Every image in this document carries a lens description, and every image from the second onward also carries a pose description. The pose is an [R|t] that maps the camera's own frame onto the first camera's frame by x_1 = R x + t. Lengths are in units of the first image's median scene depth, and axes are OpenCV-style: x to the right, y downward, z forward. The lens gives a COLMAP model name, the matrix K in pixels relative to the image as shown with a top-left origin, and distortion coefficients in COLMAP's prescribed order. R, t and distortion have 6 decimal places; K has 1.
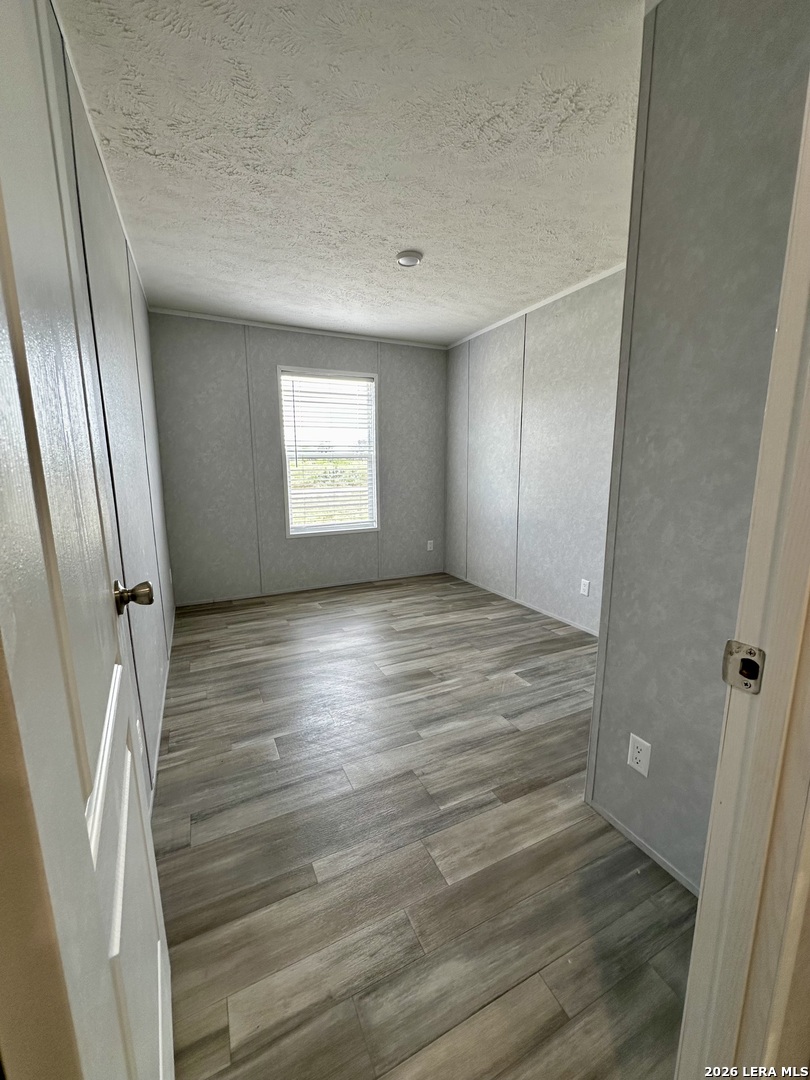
lens RADIAL K [[432.8, 0, 407.5], [0, 432.8, 548.8], [0, 0, 1]] dist [0.002466, 0.000698]
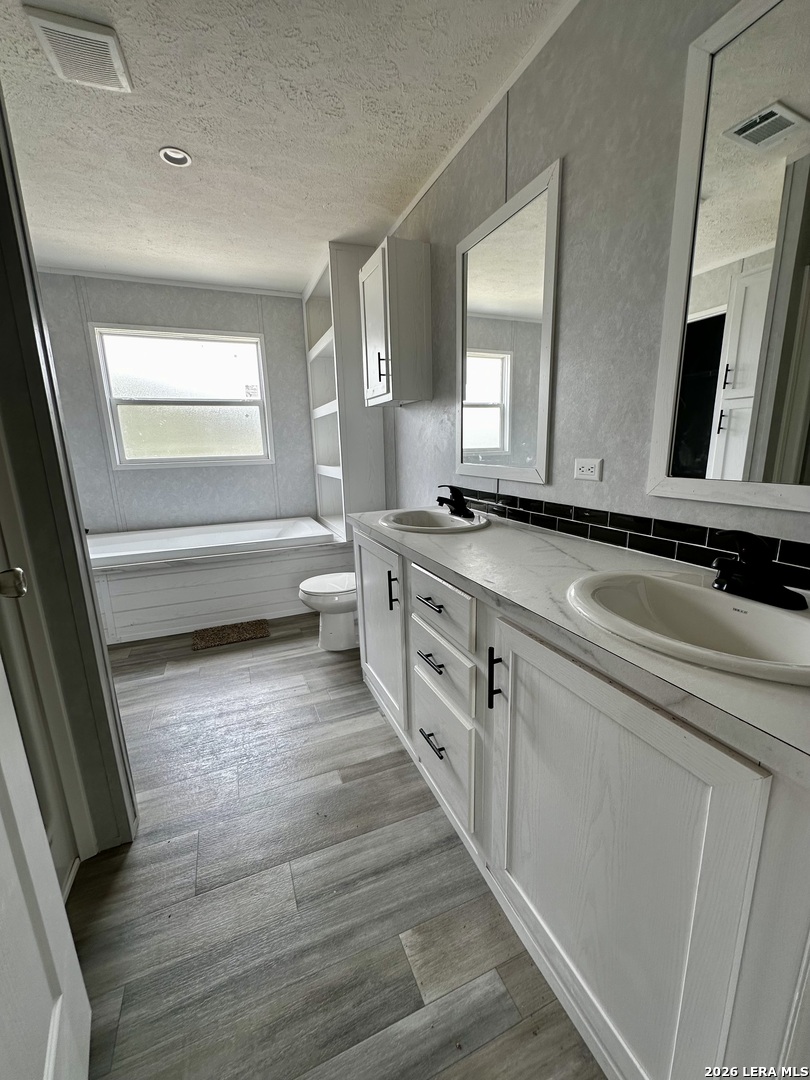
lens RADIAL K [[432.5, 0, 405.0], [0, 432.5, 540.0], [0, 0, 1]] dist [-0.006143, 0.001105]
pose [[-0.997585, 0.015388, 0.067729, -0.339080], [0.041315, 0.915331, 0.400577, -0.326065], [-0.055831, 0.402408, -0.913756, 1.757732]]
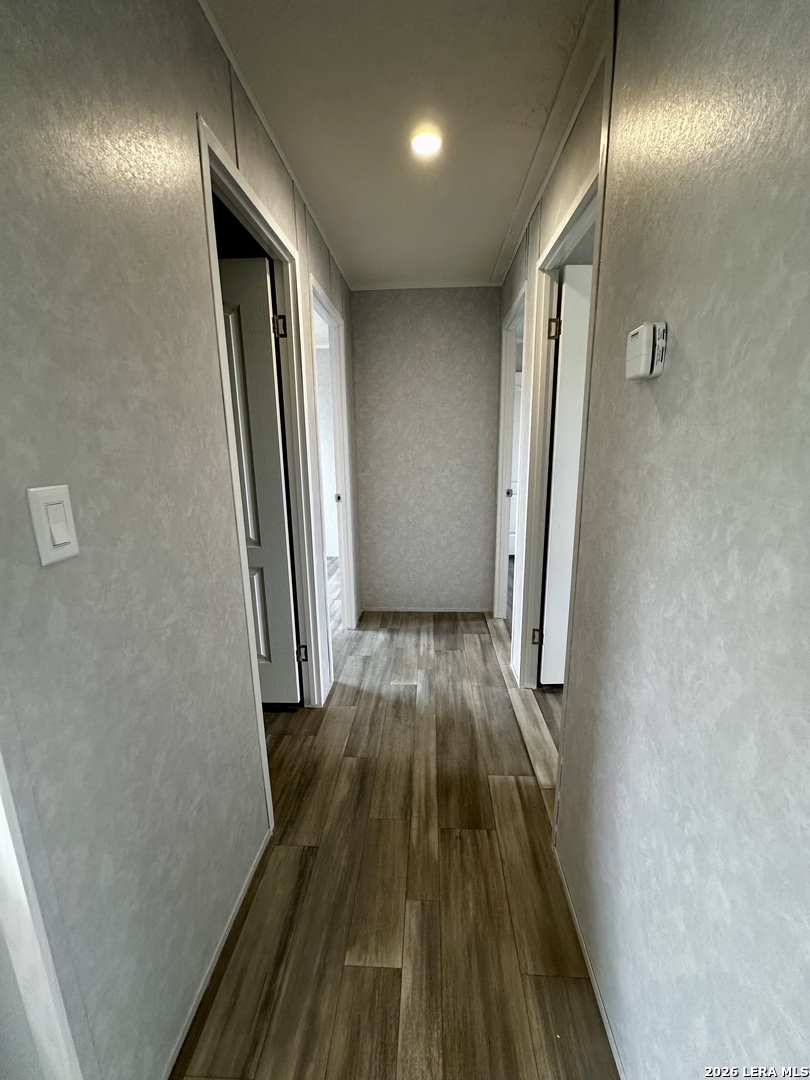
lens RADIAL K [[432.5, 0, 405.0], [0, 432.5, 540.0], [0, 0, 1]] dist [-0.006143, 0.001105]
pose [[-0.492934, 0.197615, -0.847328, 0.551703], [-0.156686, 0.937782, 0.309863, -0.267512], [0.855842, 0.285506, -0.431301, 1.112851]]
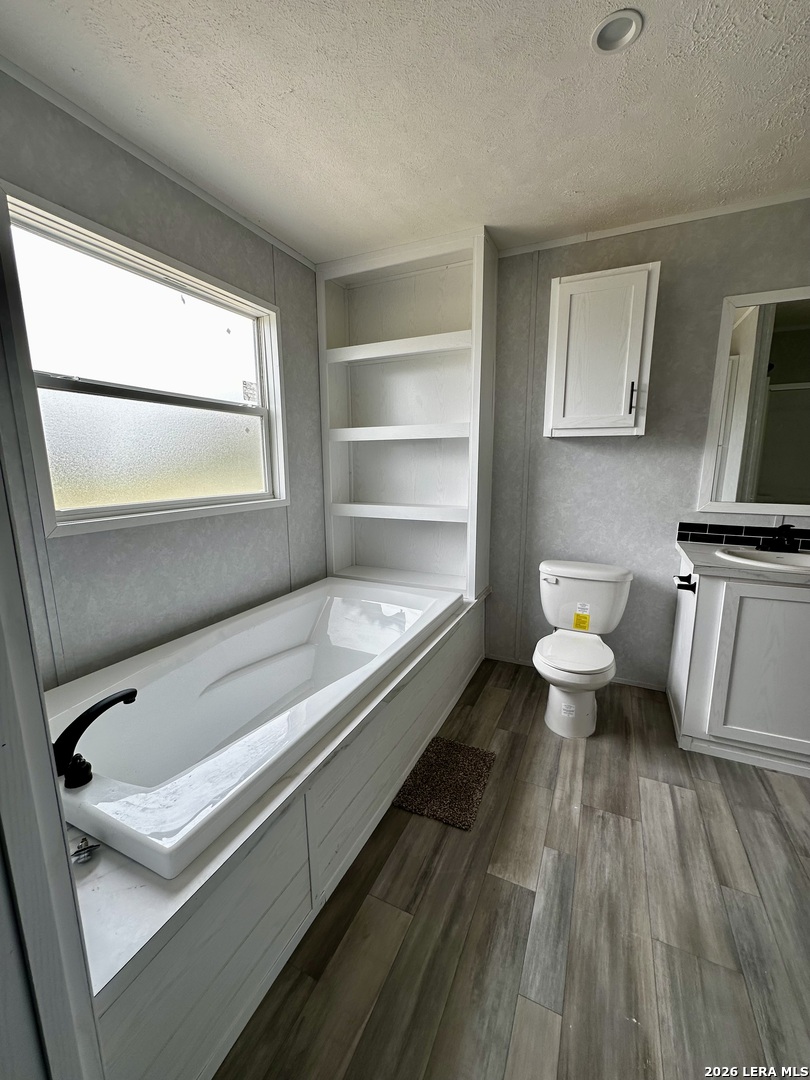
lens RADIAL K [[432.5, 0, 405.0], [0, 432.5, 540.0], [0, 0, 1]] dist [-0.006143, 0.001105]
pose [[-0.781176, 0.117939, -0.613069, 0.655382], [-0.113642, 0.938726, 0.325391, -0.260554], [0.613880, 0.323858, -0.719907, 1.184659]]
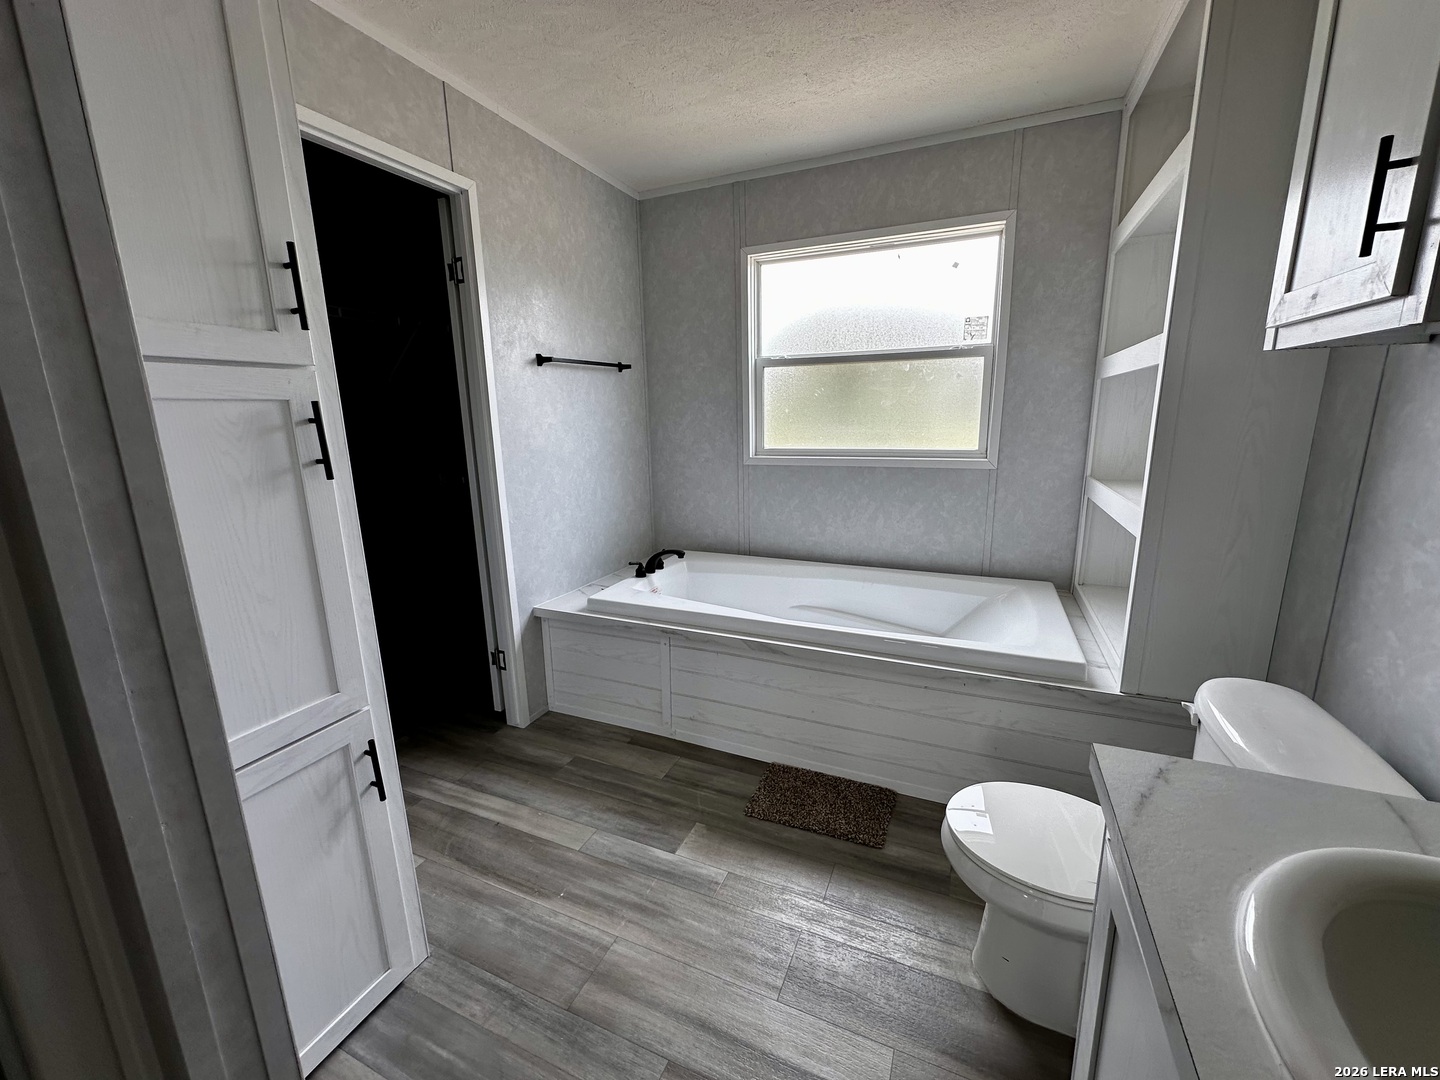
lens RADIAL K [[576.7, 0, 722.2], [0, 576.7, 535.9], [0, 0, 1]] dist [-0.006143, 0.001105]
pose [[-0.643065, -0.143756, 0.752197, -0.259920], [0.170535, 0.930679, 0.323659, -0.286539], [-0.746582, 0.336410, -0.573972, 1.274369]]
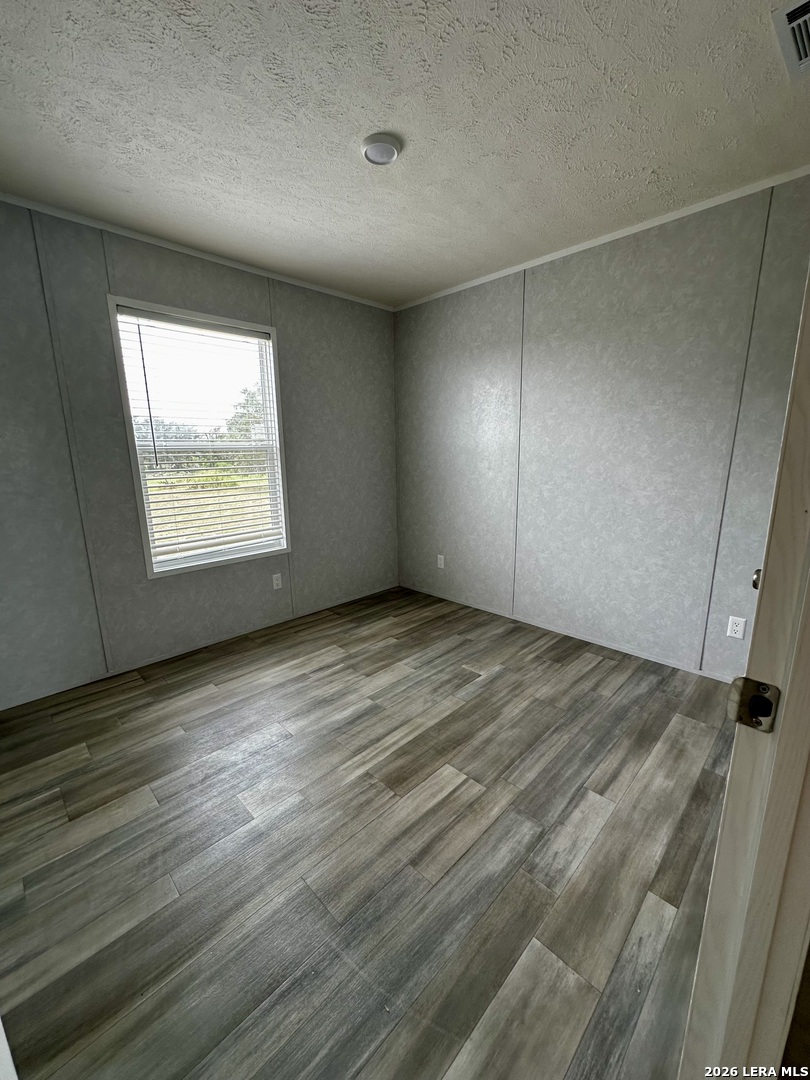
lens RADIAL K [[432.5, 0, 405.0], [0, 432.5, 540.0], [0, 0, 1]] dist [-0.006143, 0.001105]
pose [[-0.946288, 0.075960, -0.314274, 0.722391], [-0.054145, 0.921054, 0.385653, -0.373810], [0.318758, 0.381955, -0.867470, 1.743096]]
